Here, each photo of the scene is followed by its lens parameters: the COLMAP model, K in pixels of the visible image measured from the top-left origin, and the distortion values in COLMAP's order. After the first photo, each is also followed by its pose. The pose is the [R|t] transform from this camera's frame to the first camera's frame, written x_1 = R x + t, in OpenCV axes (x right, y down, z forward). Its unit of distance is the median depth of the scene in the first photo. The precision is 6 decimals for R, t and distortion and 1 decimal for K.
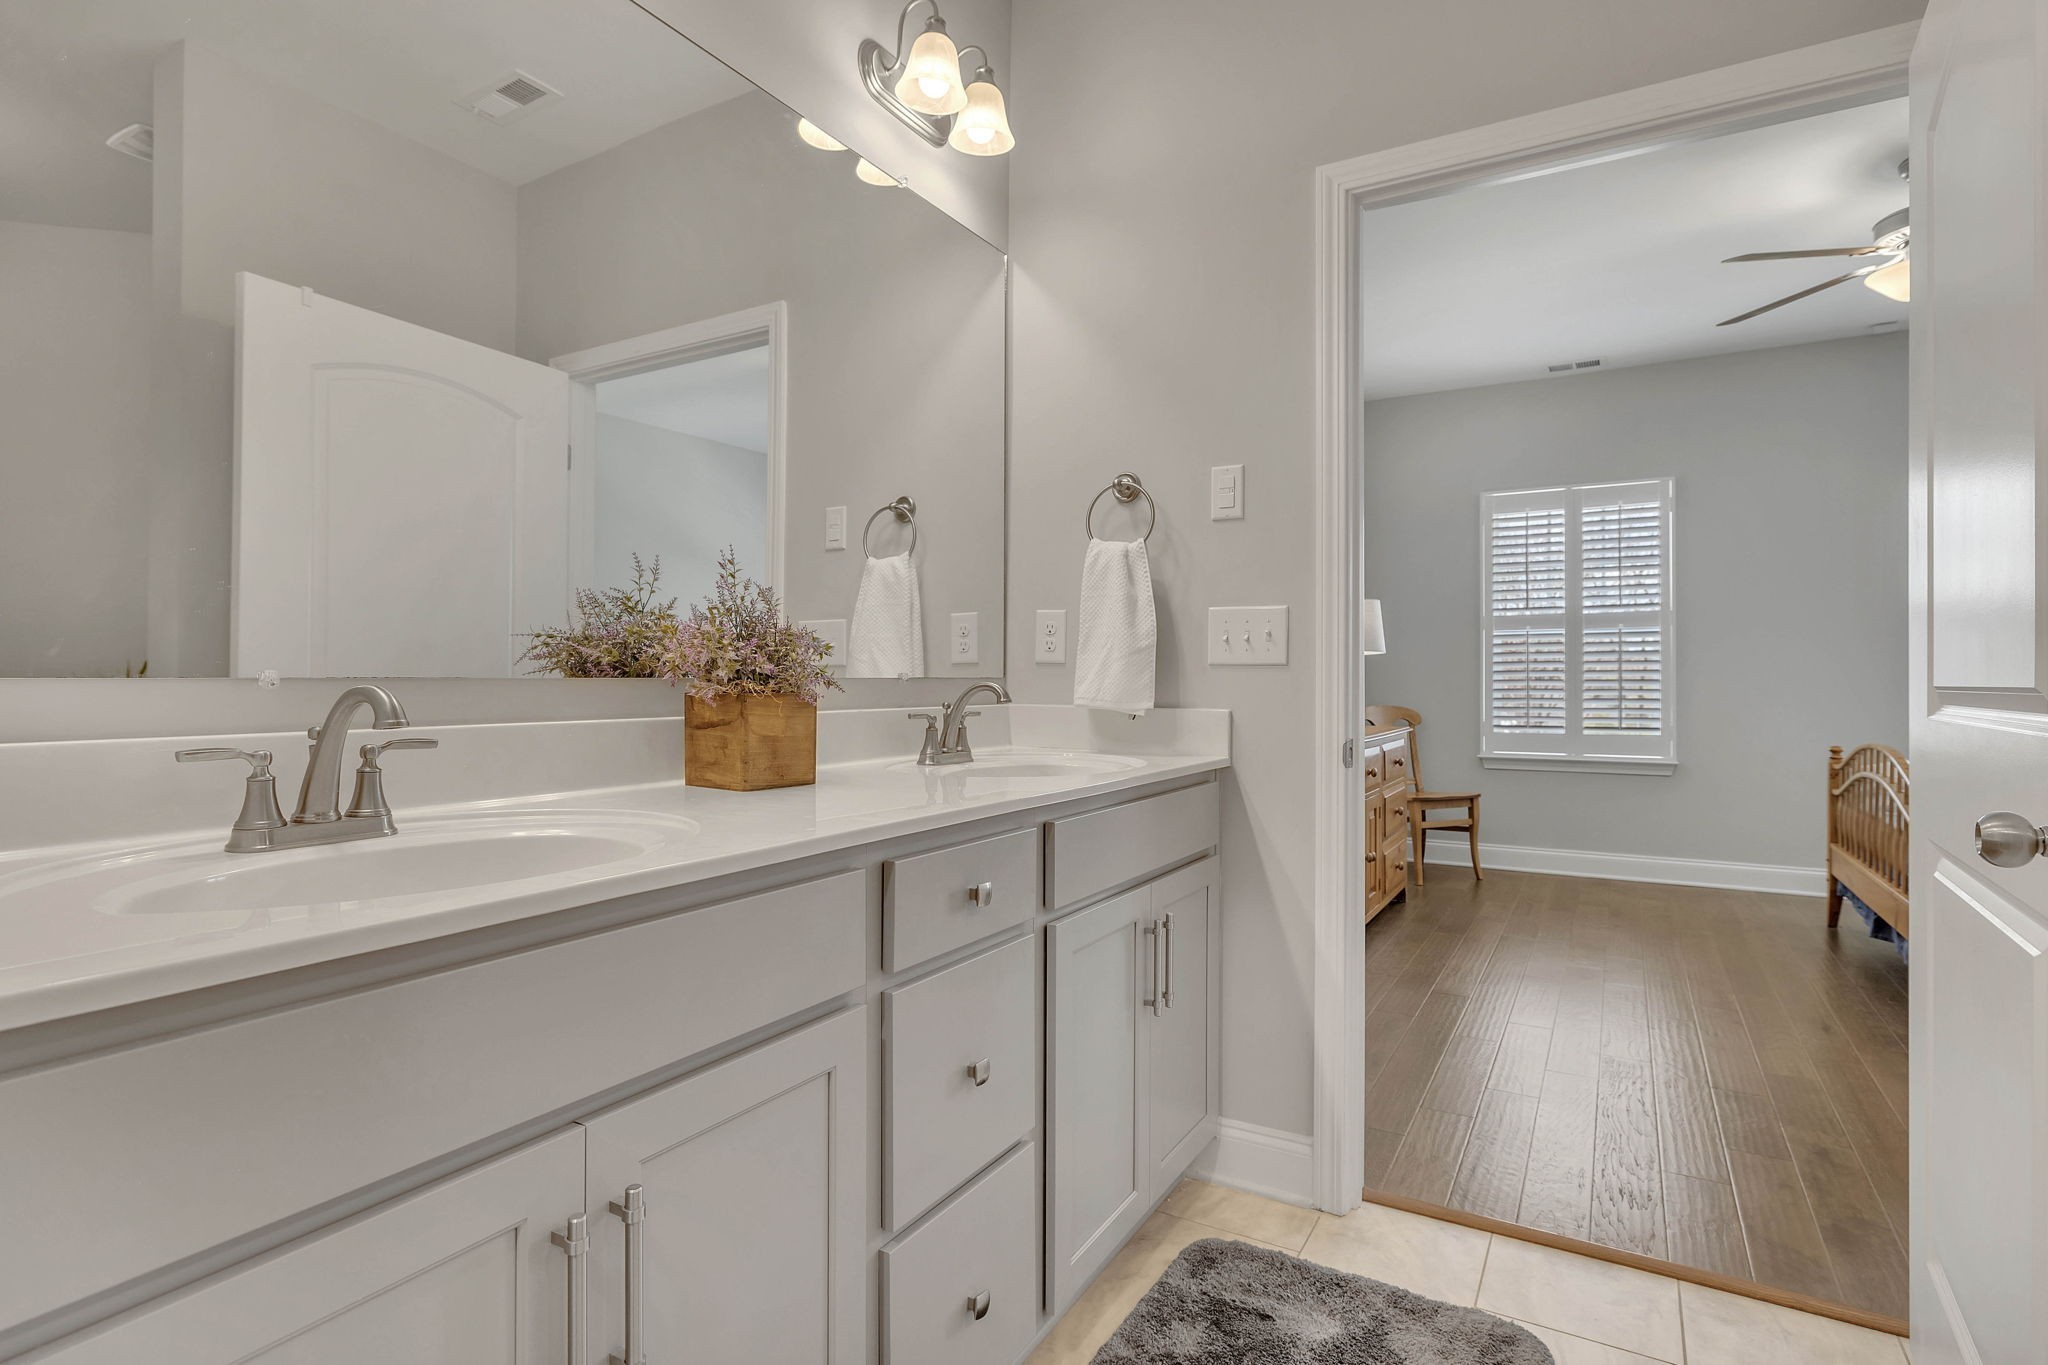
lens RADIAL K [[1020.9, 0, 1024.0], [0, 1020.9, 682.5], [0, 0, 1]] dist [-0.003191, -0.000633]
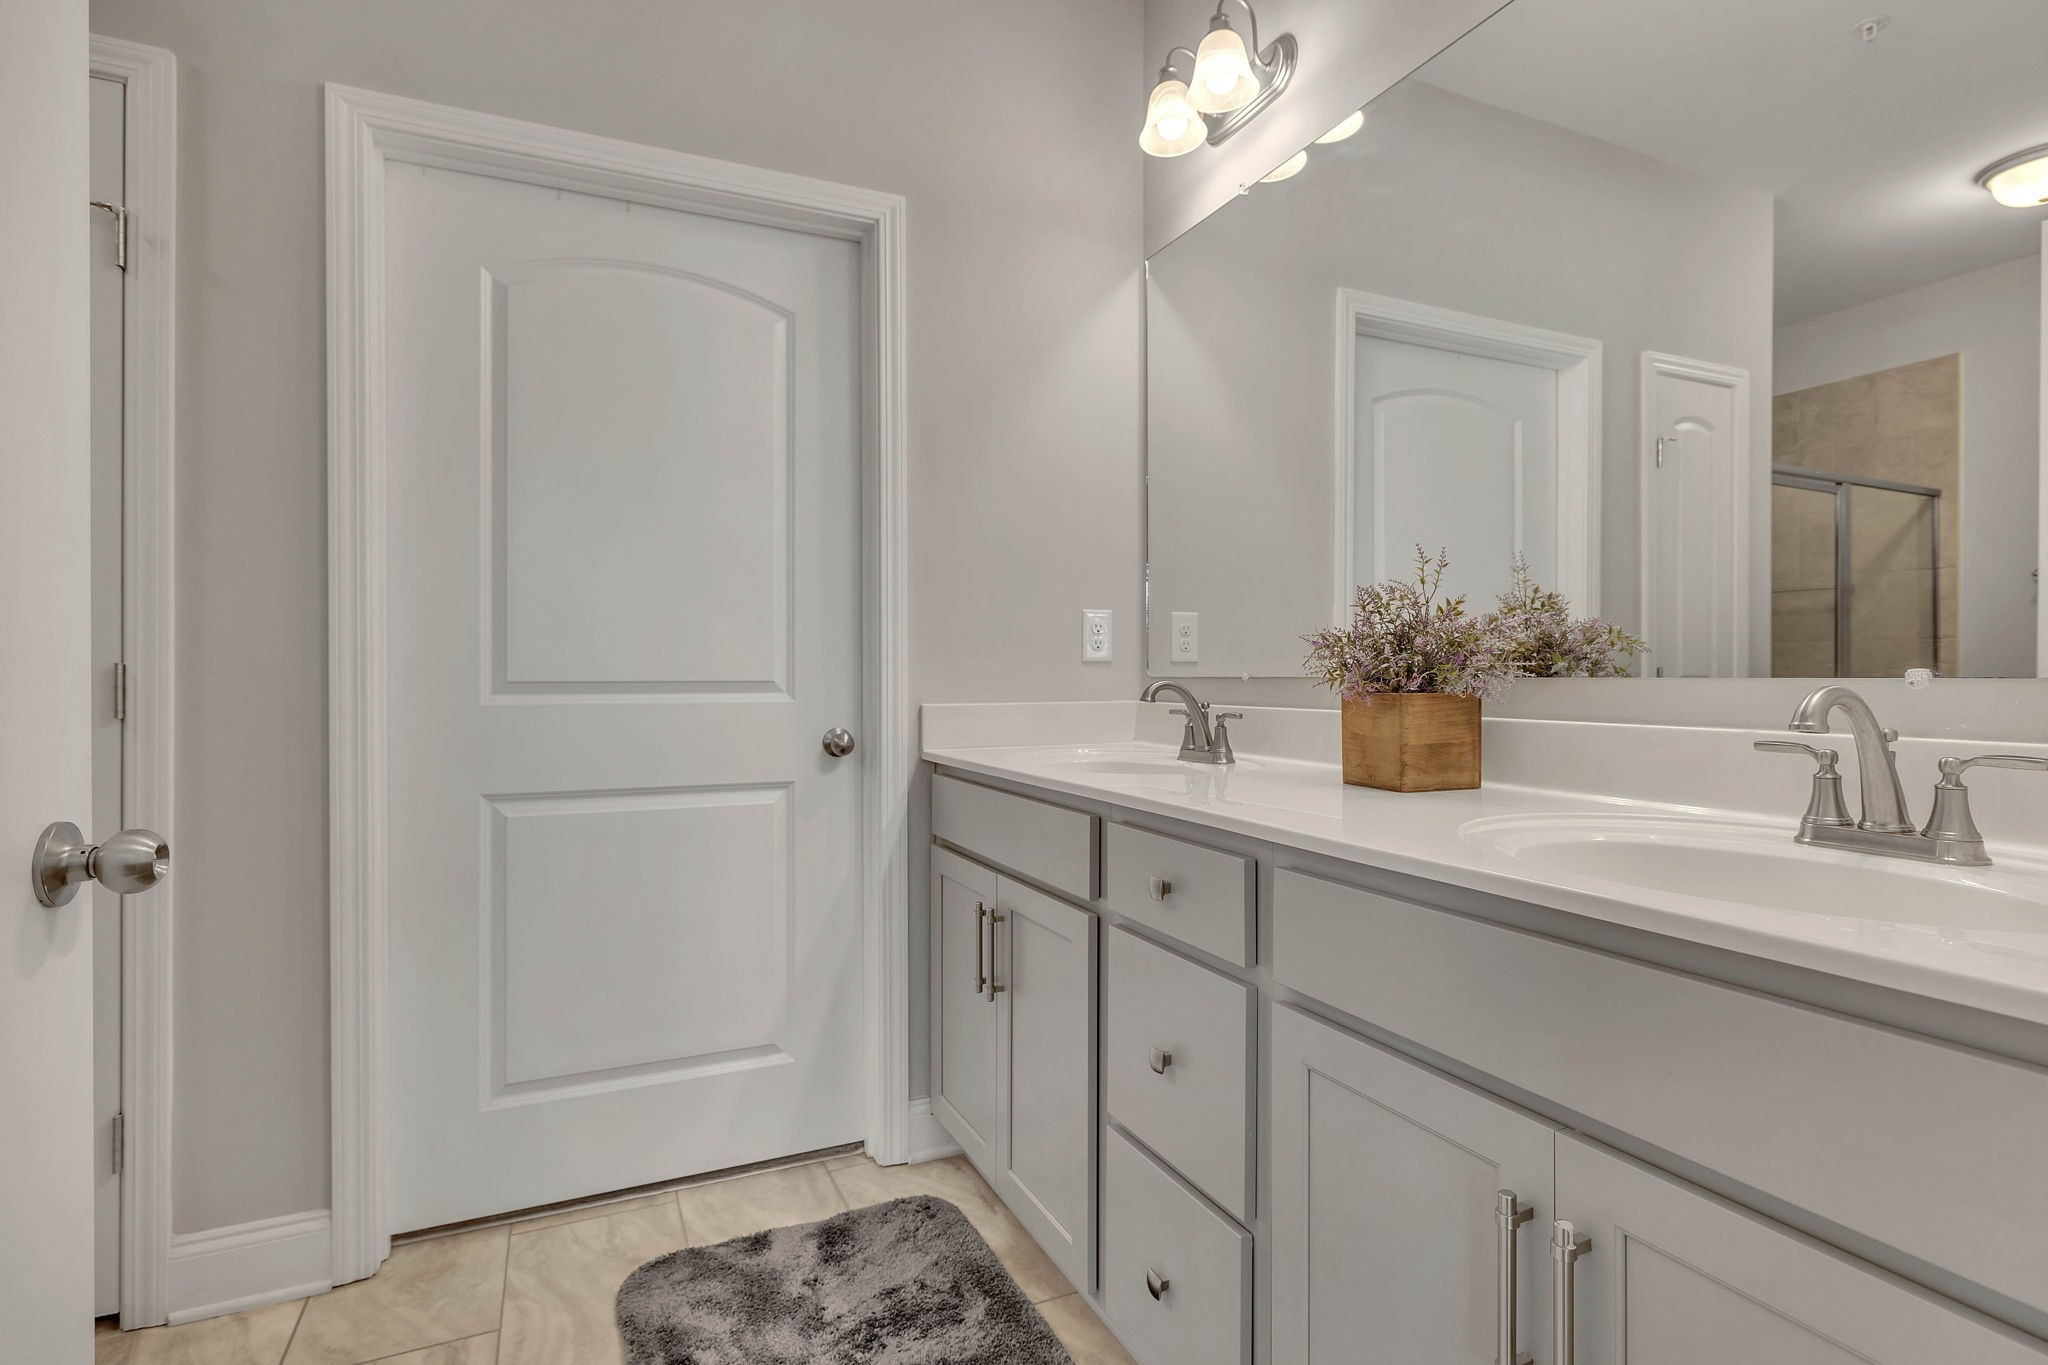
lens RADIAL K [[1020.9, 0, 1024.0], [0, 1020.9, 682.5], [0, 0, 1]] dist [-0.003191, -0.000633]
pose [[-0.582054, 0.002139, -0.813147, 0.687641], [-0.006471, 0.999953, 0.007262, -0.003562], [0.813124, 0.009489, -0.582013, 1.173911]]
